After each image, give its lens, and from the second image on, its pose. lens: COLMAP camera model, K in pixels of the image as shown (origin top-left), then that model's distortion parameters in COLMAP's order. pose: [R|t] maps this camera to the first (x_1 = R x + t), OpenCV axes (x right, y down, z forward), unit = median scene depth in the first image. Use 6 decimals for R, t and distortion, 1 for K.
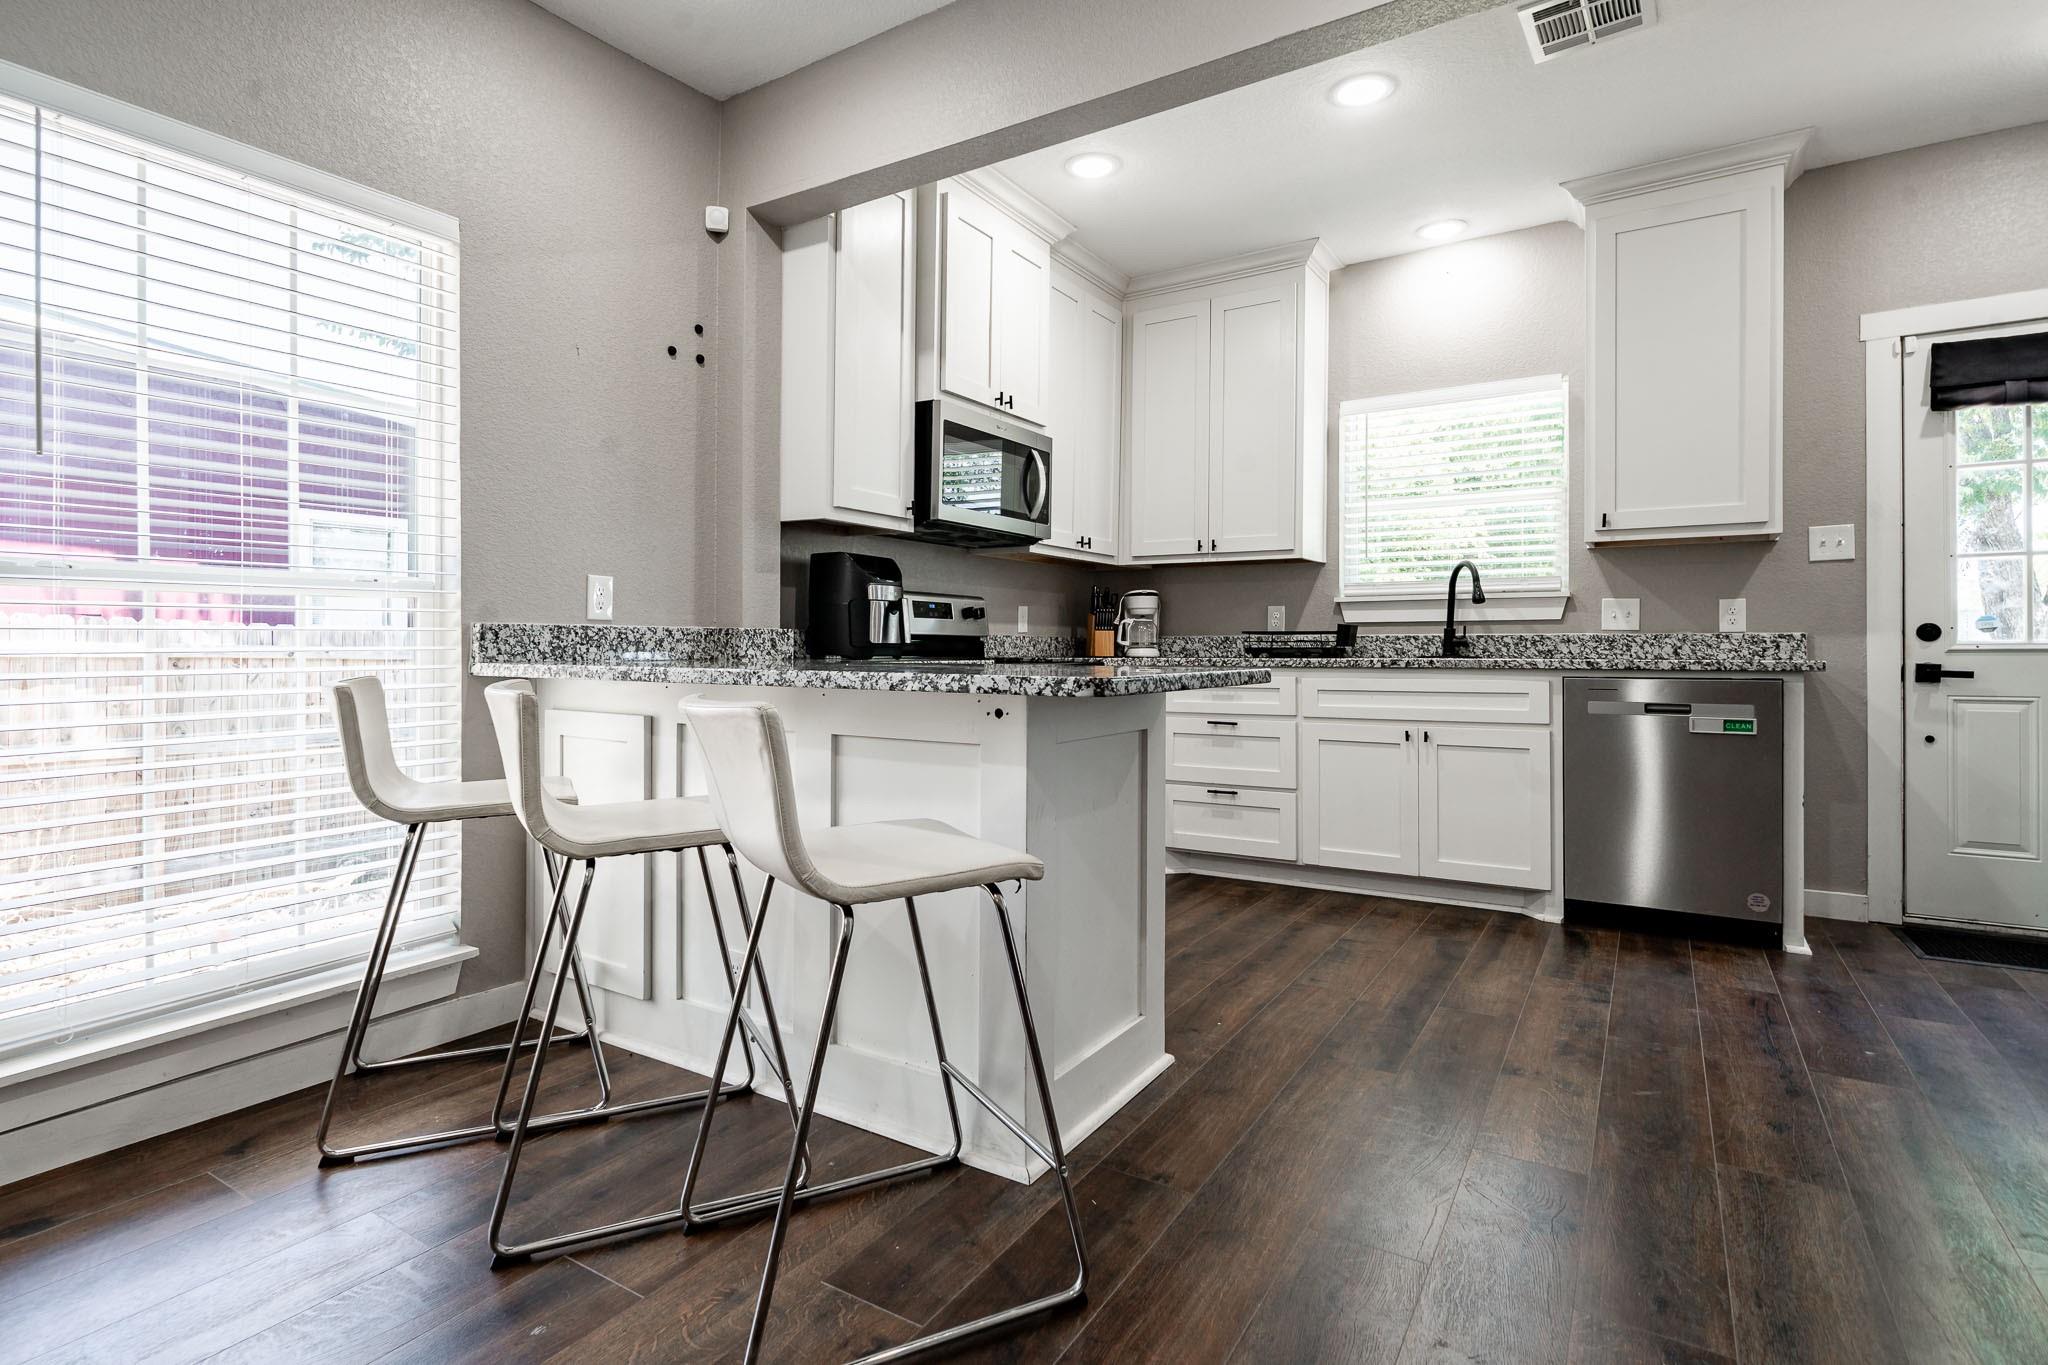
lens RADIAL K [[998.1, 0, 1019.6], [0, 998.1, 644.3], [0, 0, 1]] dist [0.000509, -0.000350]
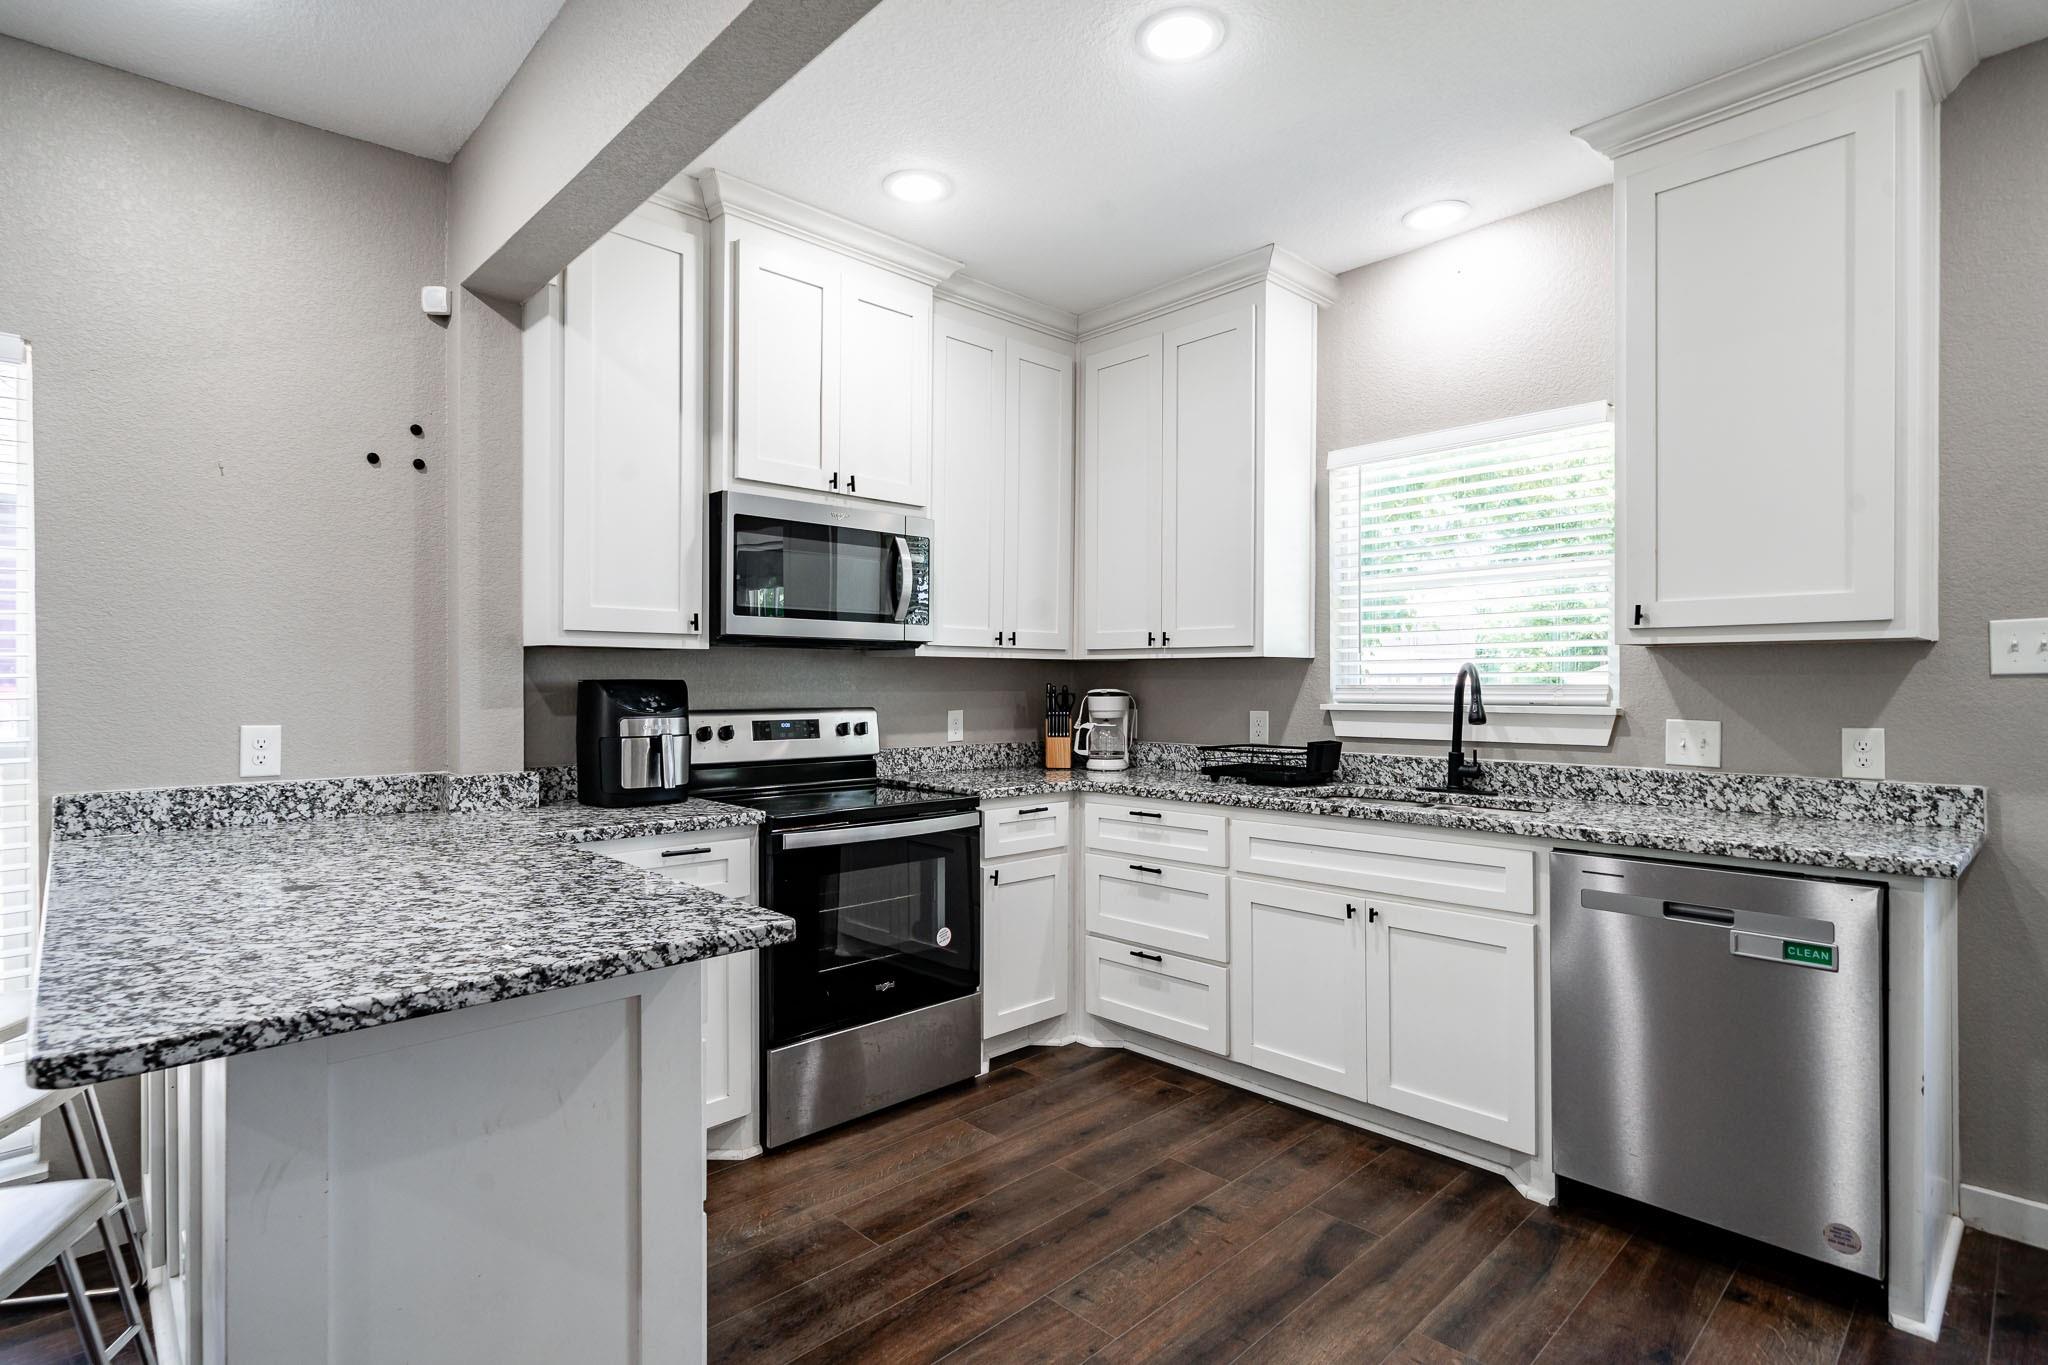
lens RADIAL K [[997.6, 0, 1025.9], [0, 997.6, 686.1], [0, 0, 1]] dist [0.002751, 0.000177]
pose [[0.973363, -0.003646, -0.229240, 0.312470], [0.004594, 0.999983, 0.003603, -0.074794], [0.229223, -0.004561, 0.973363, 0.220236]]
